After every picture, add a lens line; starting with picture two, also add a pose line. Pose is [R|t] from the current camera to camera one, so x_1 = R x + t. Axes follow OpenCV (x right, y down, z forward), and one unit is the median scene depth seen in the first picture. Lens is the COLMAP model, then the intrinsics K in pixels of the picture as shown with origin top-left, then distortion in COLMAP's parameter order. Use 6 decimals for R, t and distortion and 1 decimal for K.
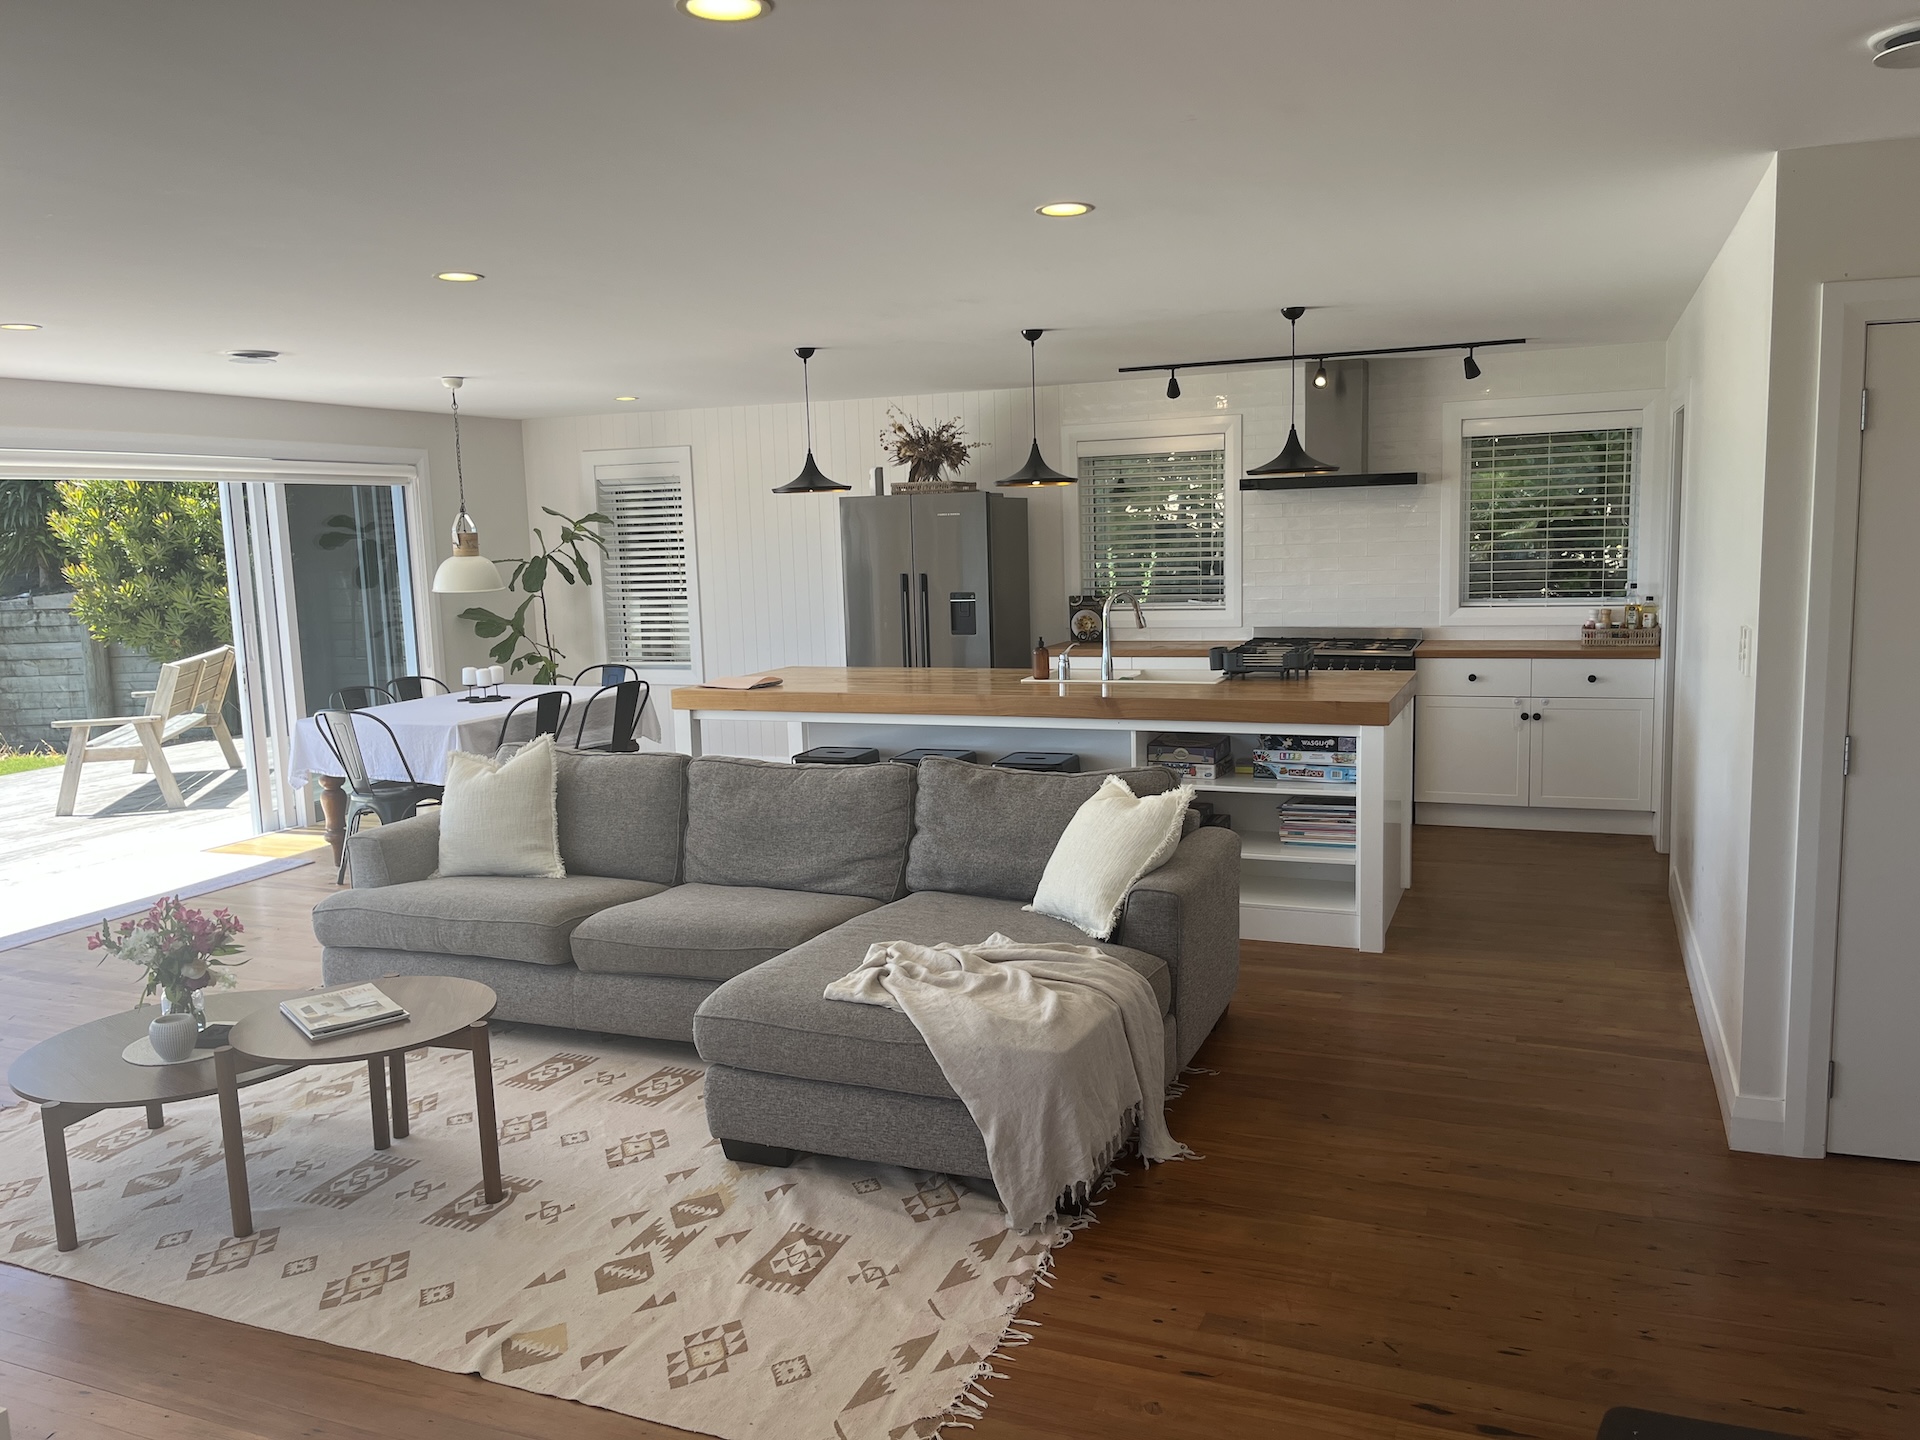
lens RADIAL K [[1438.7, 0, 960.0], [0, 1438.7, 720.0], [0, 0, 1]] dist [0.044469, -0.001107]
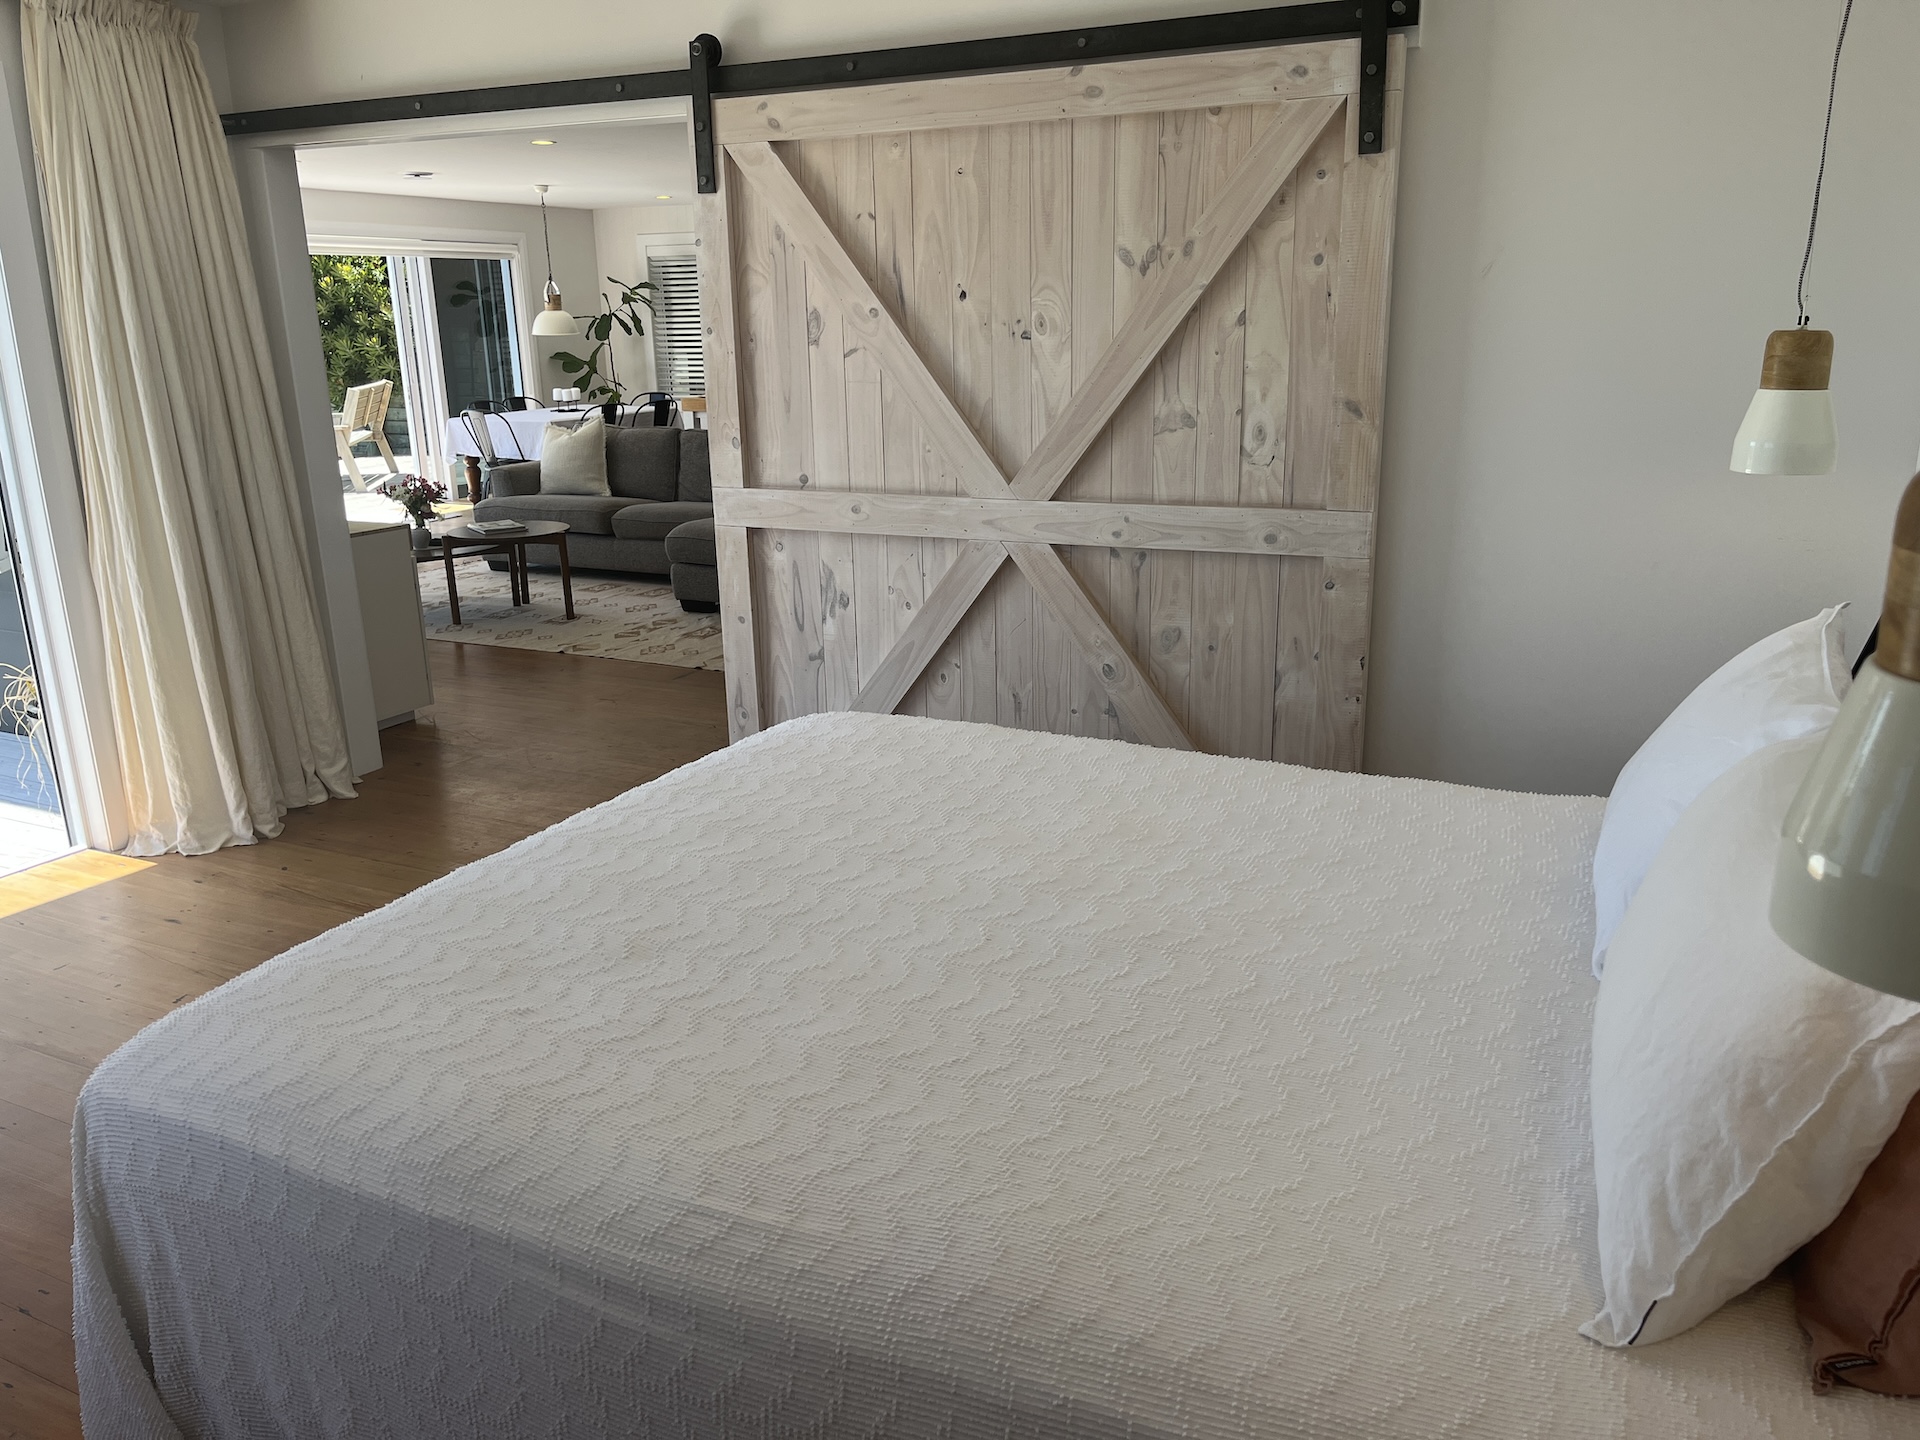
lens RADIAL K [[1438.7, 0, 960.0], [0, 1438.7, 720.0], [0, 0, 1]] dist [0.044469, -0.001107]
pose [[0.997636, 0.030274, -0.061688, 0.171159], [-0.020868, 0.988800, 0.147780, 0.070510], [0.065471, -0.146143, 0.987095, -0.478687]]
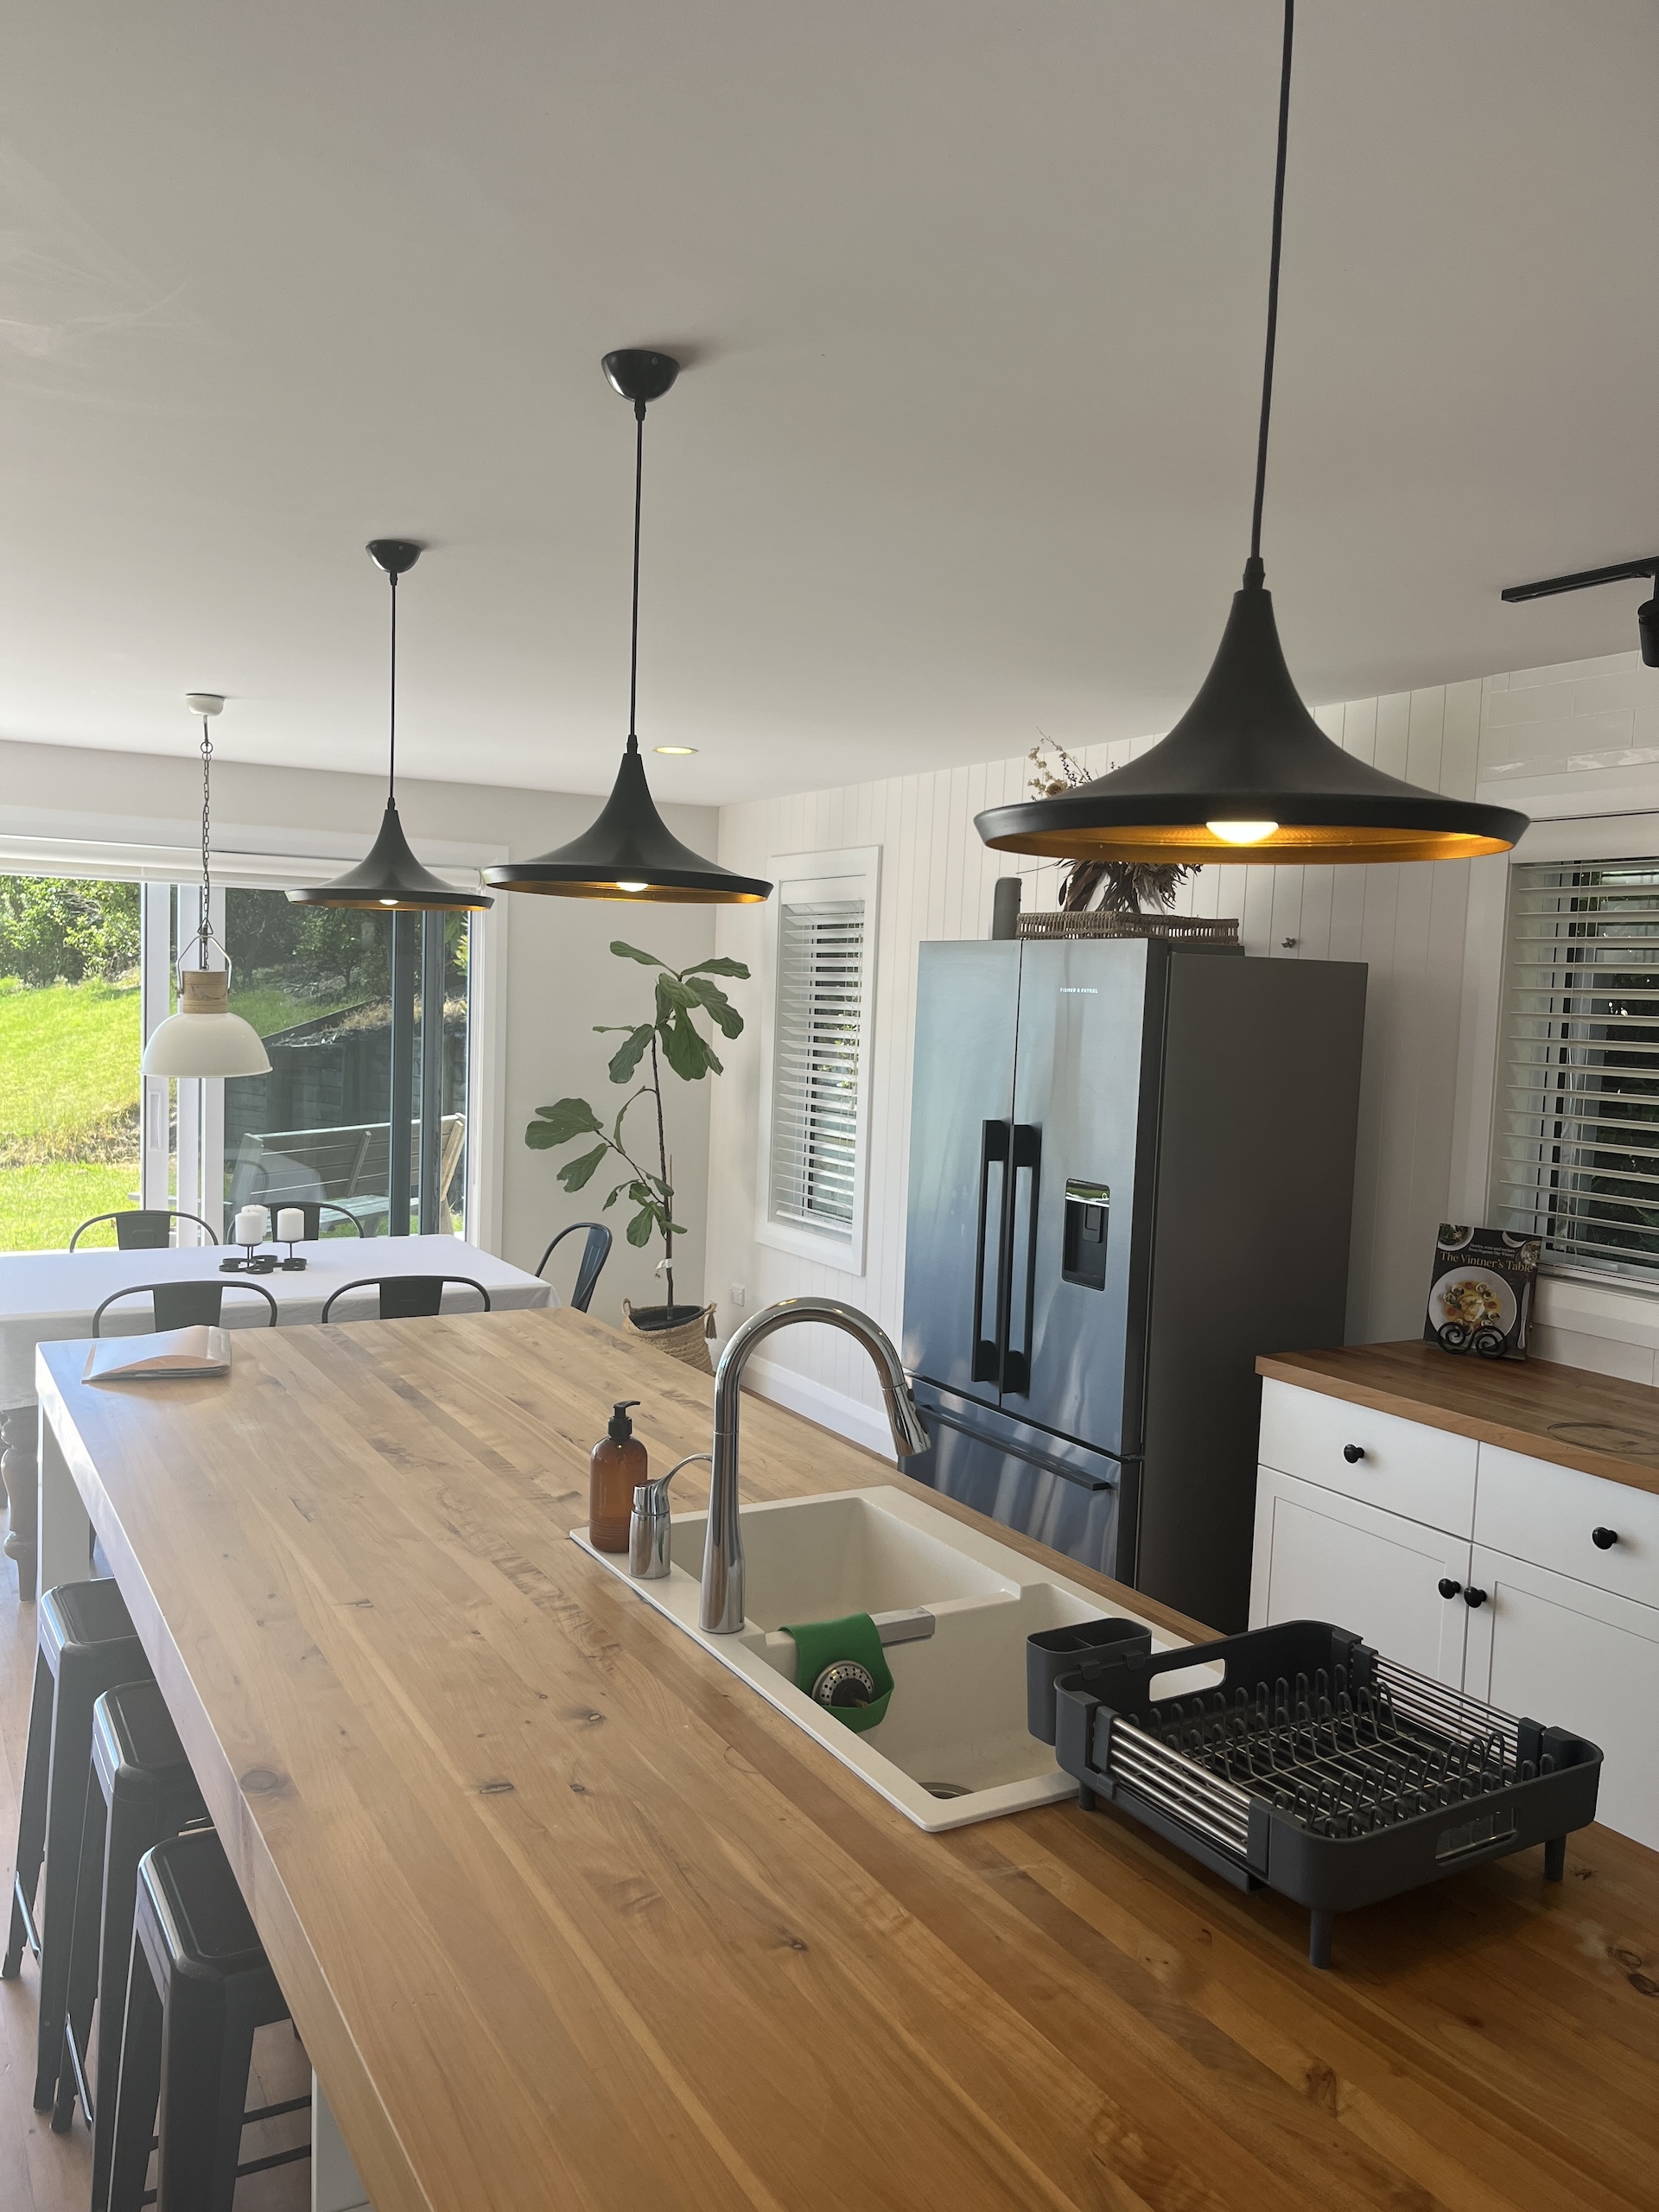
lens RADIAL K [[1657.6, 0, 829.5], [0, 1657.6, 1106.0], [0, 0, 1]] dist [0.044469, -0.001107]
pose [[0.789098, 0.101198, -0.605874, 0.226904], [-0.139703, 0.990055, -0.016584, -0.092718], [0.598170, 0.097729, 0.795388, 0.585905]]
